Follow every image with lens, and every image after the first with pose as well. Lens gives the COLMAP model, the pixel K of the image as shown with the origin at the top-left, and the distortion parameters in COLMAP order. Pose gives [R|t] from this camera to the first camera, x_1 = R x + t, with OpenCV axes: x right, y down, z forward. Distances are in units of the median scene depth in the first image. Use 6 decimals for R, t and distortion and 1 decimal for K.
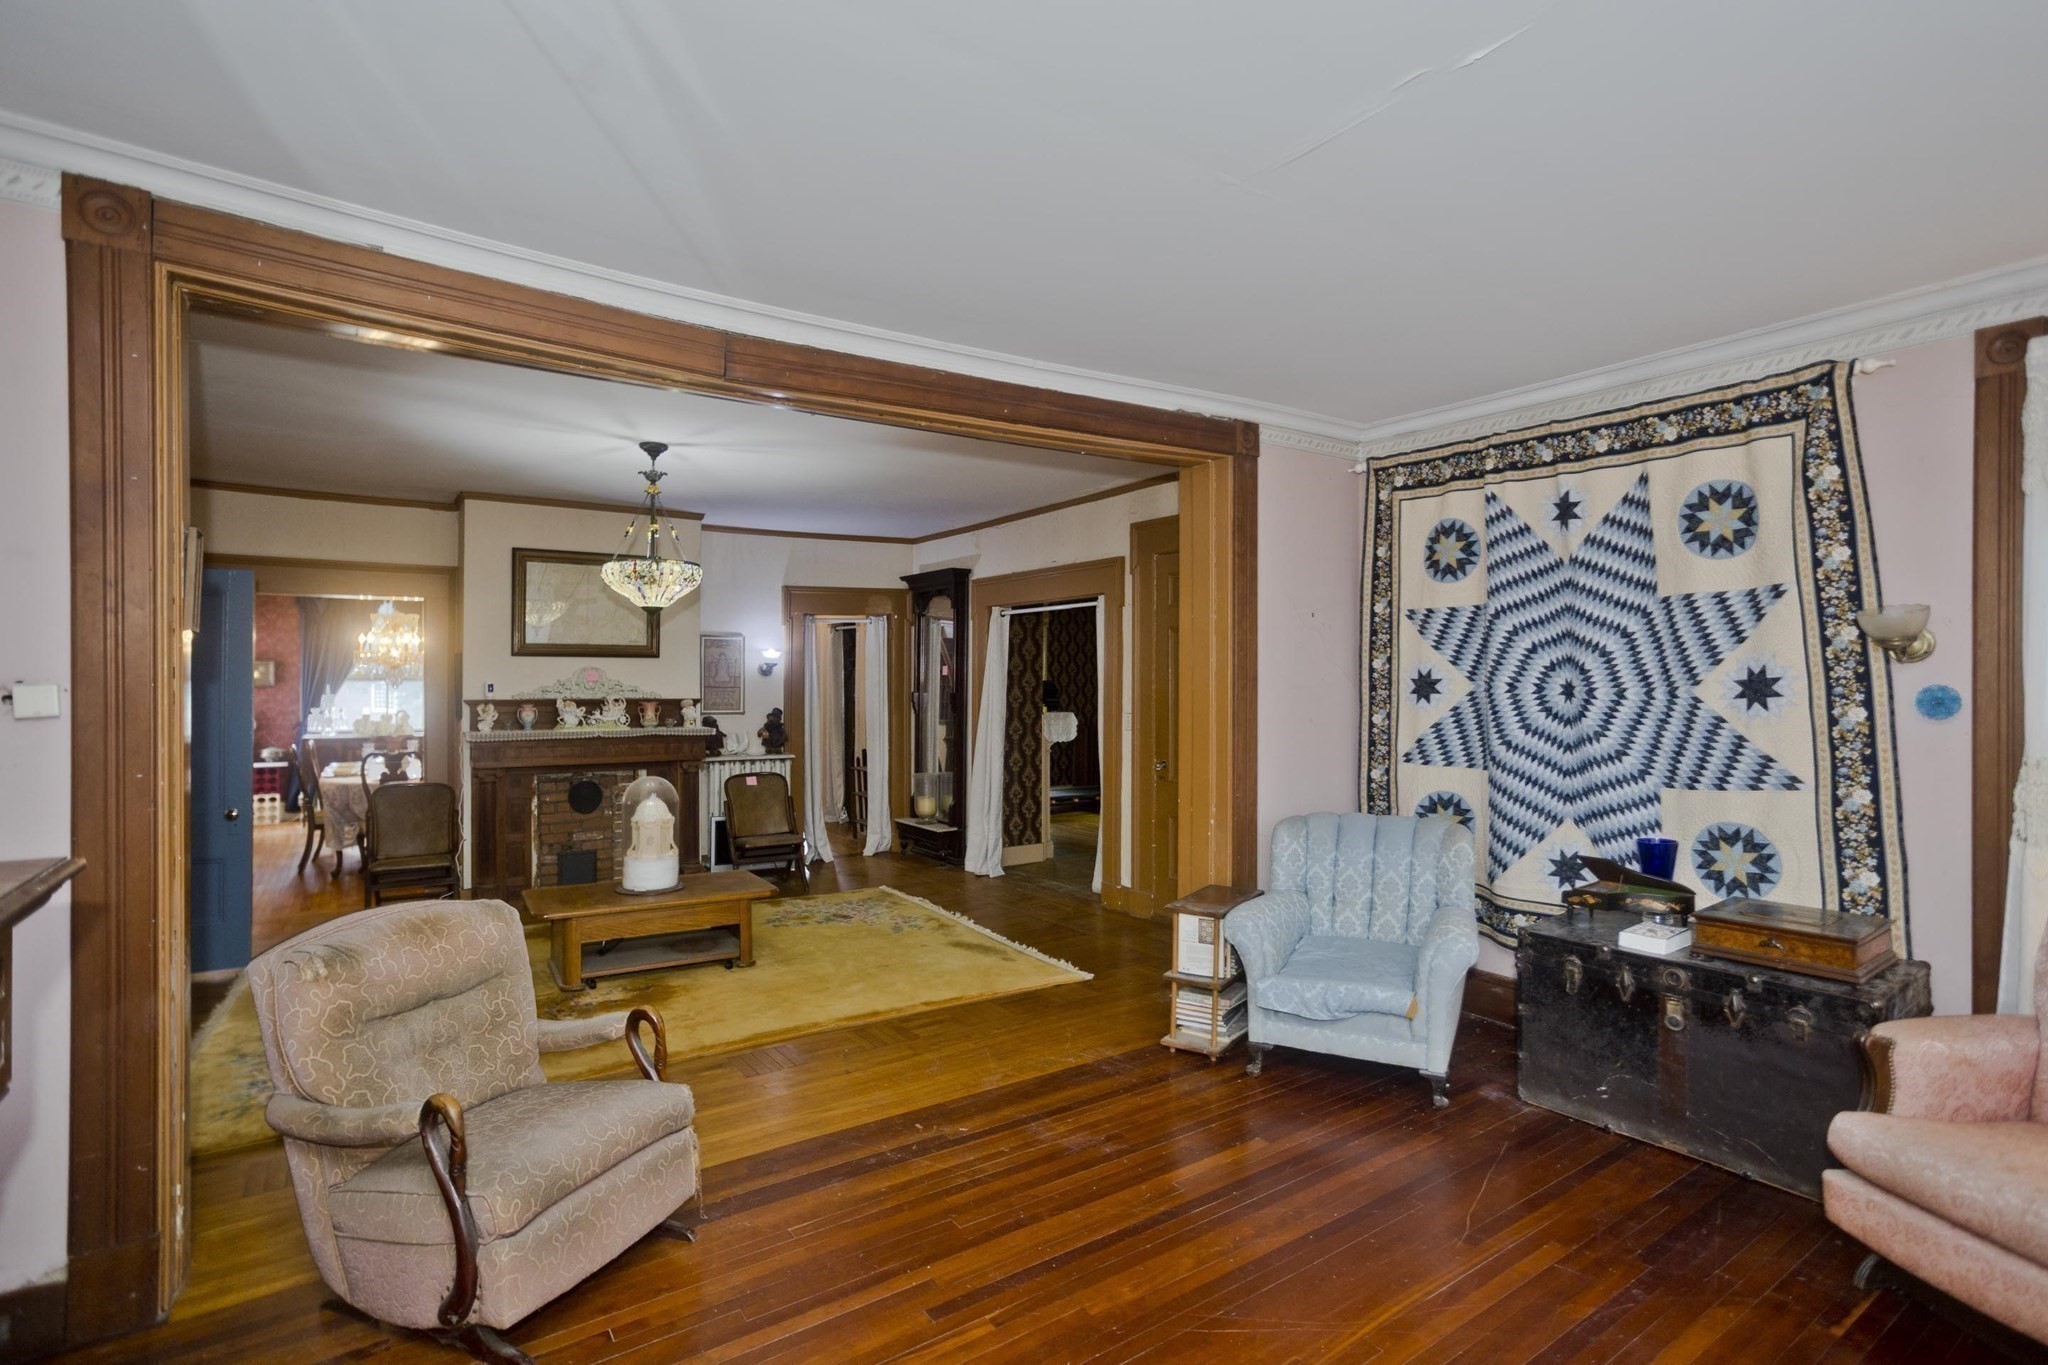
lens RADIAL K [[993.4, 0, 994.1], [0, 993.4, 680.2], [0, 0, 1]] dist [-0.000184, 0.000224]
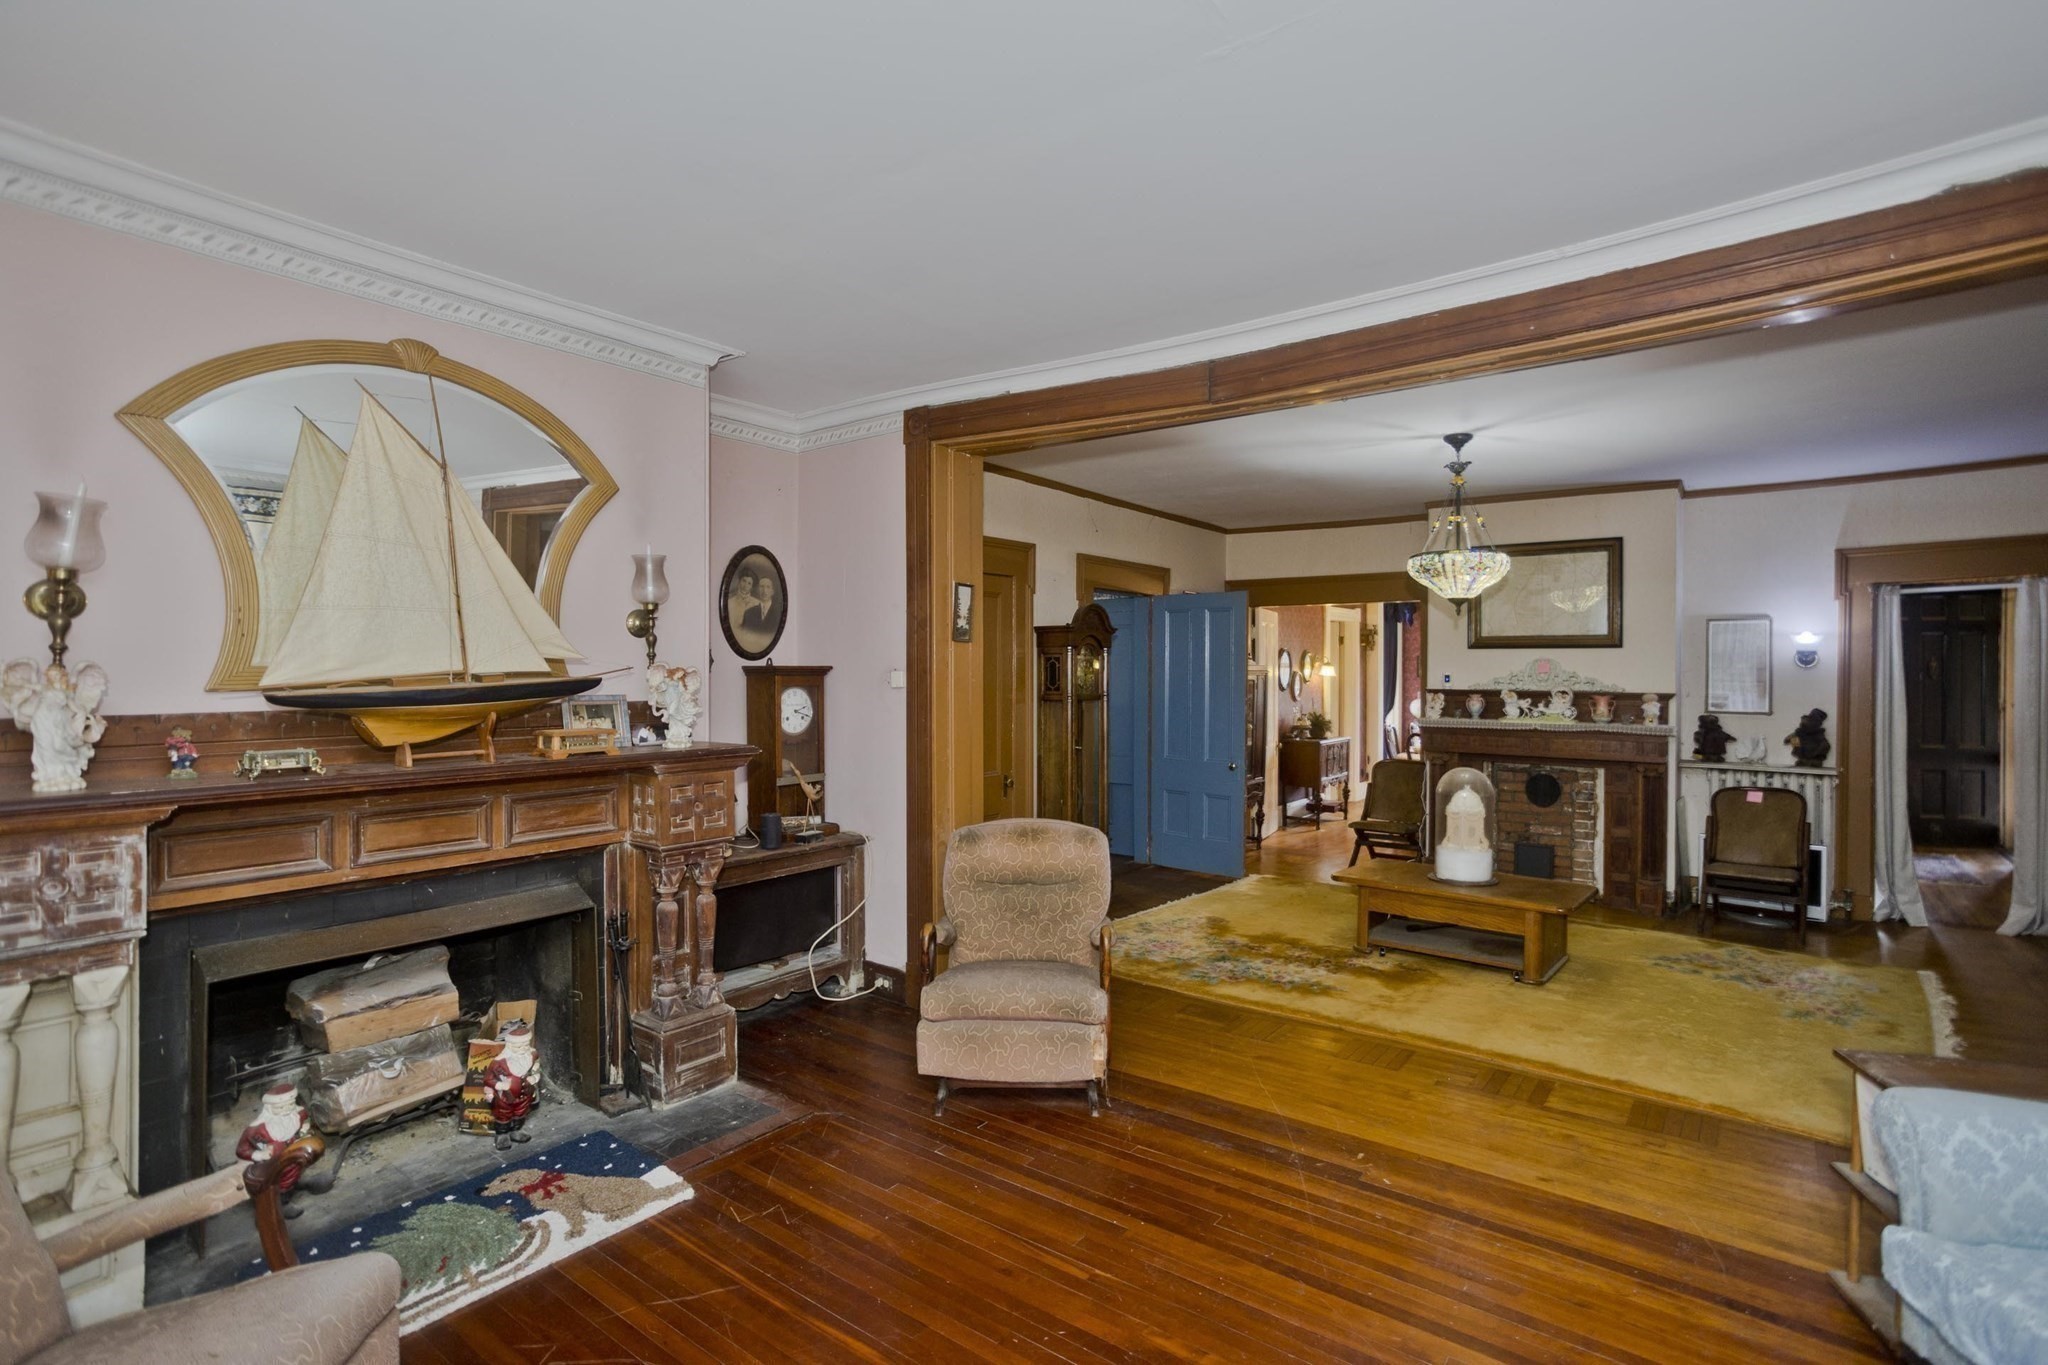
lens RADIAL K [[974.8, 0, 1026.5], [0, 974.8, 672.8], [0, 0, 1]] dist [-0.066318, 0.038205]
pose [[0.328844, 0.003608, -0.944377, 0.314387], [-0.003205, 0.999991, 0.002704, 0.000120], [0.944379, 0.002138, 0.328853, 0.199486]]
